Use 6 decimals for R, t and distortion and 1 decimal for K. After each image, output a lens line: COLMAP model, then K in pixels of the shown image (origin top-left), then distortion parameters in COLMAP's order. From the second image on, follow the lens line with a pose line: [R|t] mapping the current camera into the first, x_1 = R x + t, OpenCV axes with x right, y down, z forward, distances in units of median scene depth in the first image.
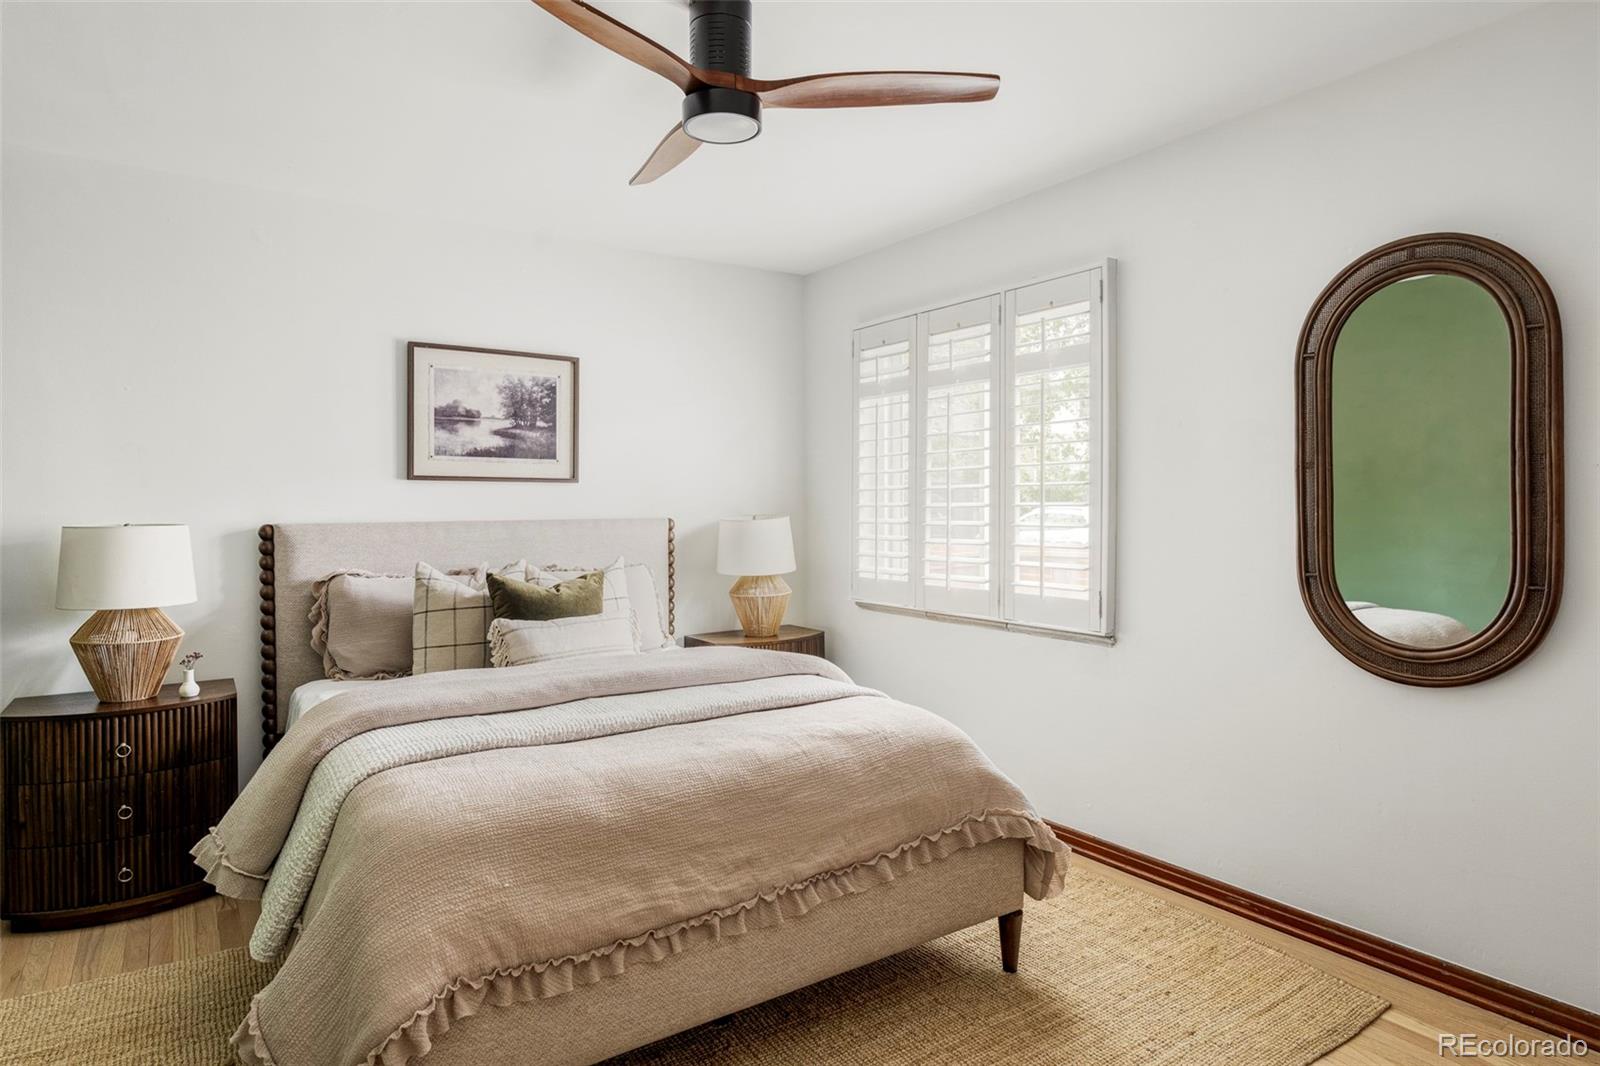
lens RADIAL K [[925.4, 0, 827.9], [0, 925.4, 545.3], [0, 0, 1]] dist [0.000538, 0.000805]
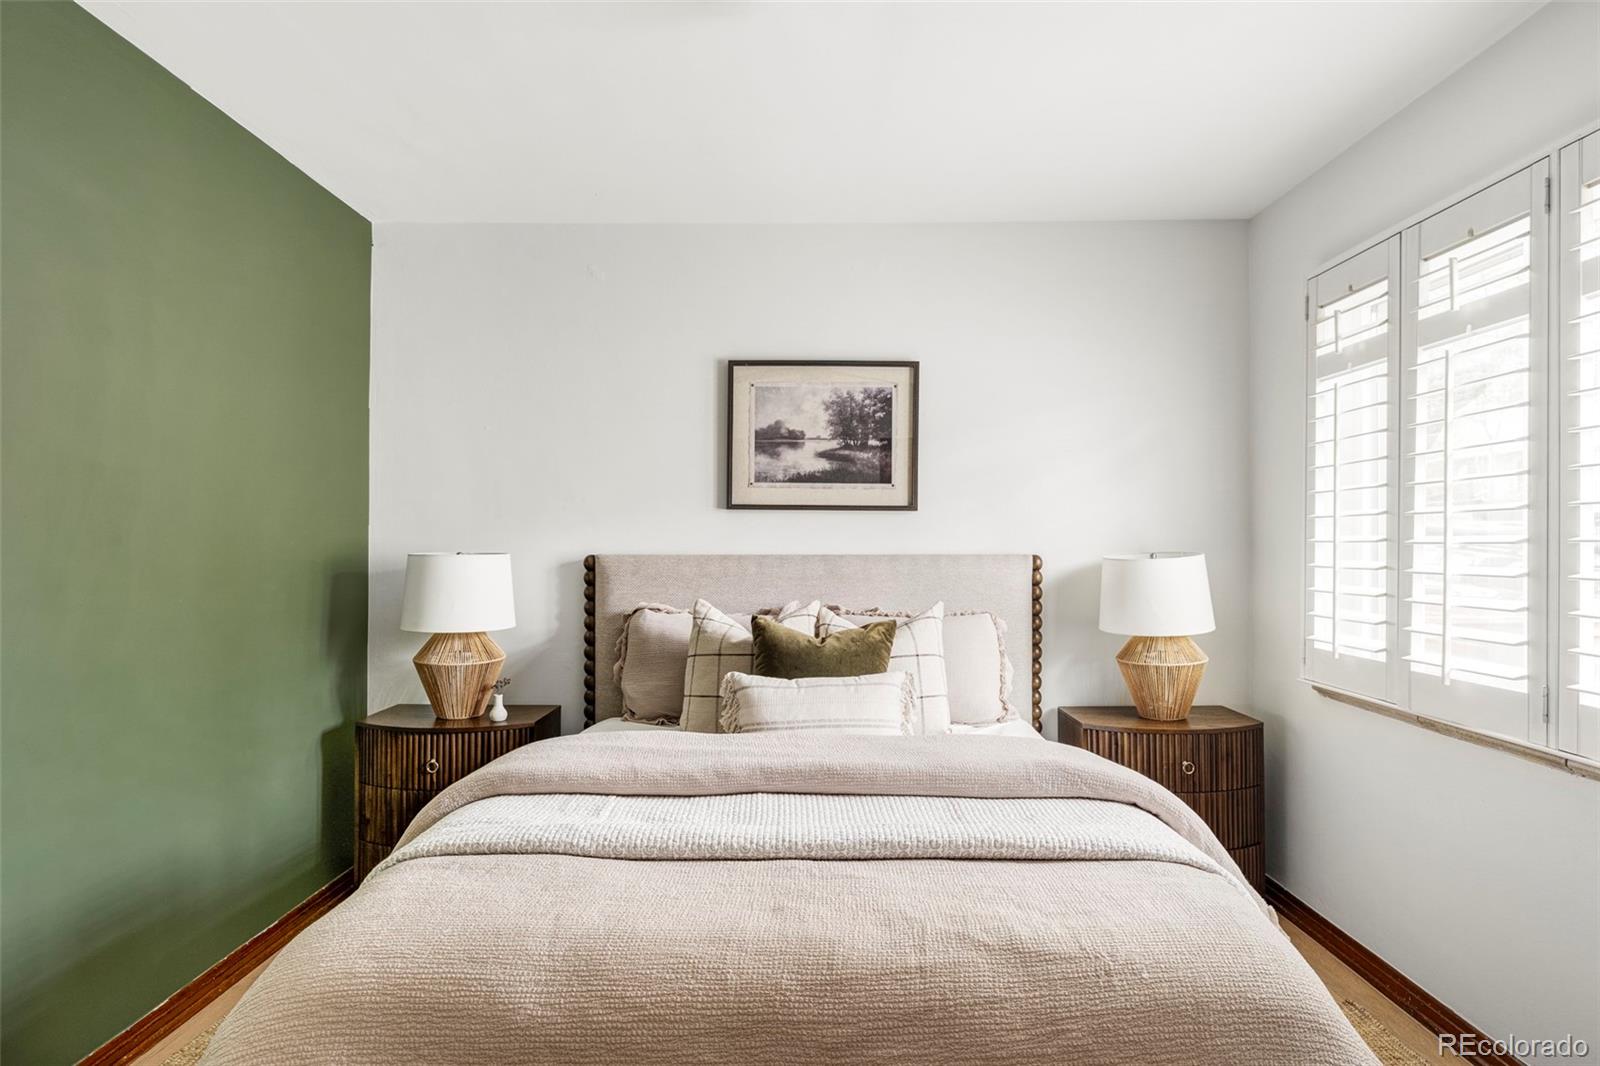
lens RADIAL K [[919.6, 0, 800.7], [0, 919.6, 545.2], [0, 0, 1]] dist [-0.000855, -0.000162]
pose [[0.806519, 0.008927, -0.591140, 0.145882], [-0.031536, 0.999112, -0.027938, -0.010865], [0.590366, 0.041174, 0.806085, 0.290883]]
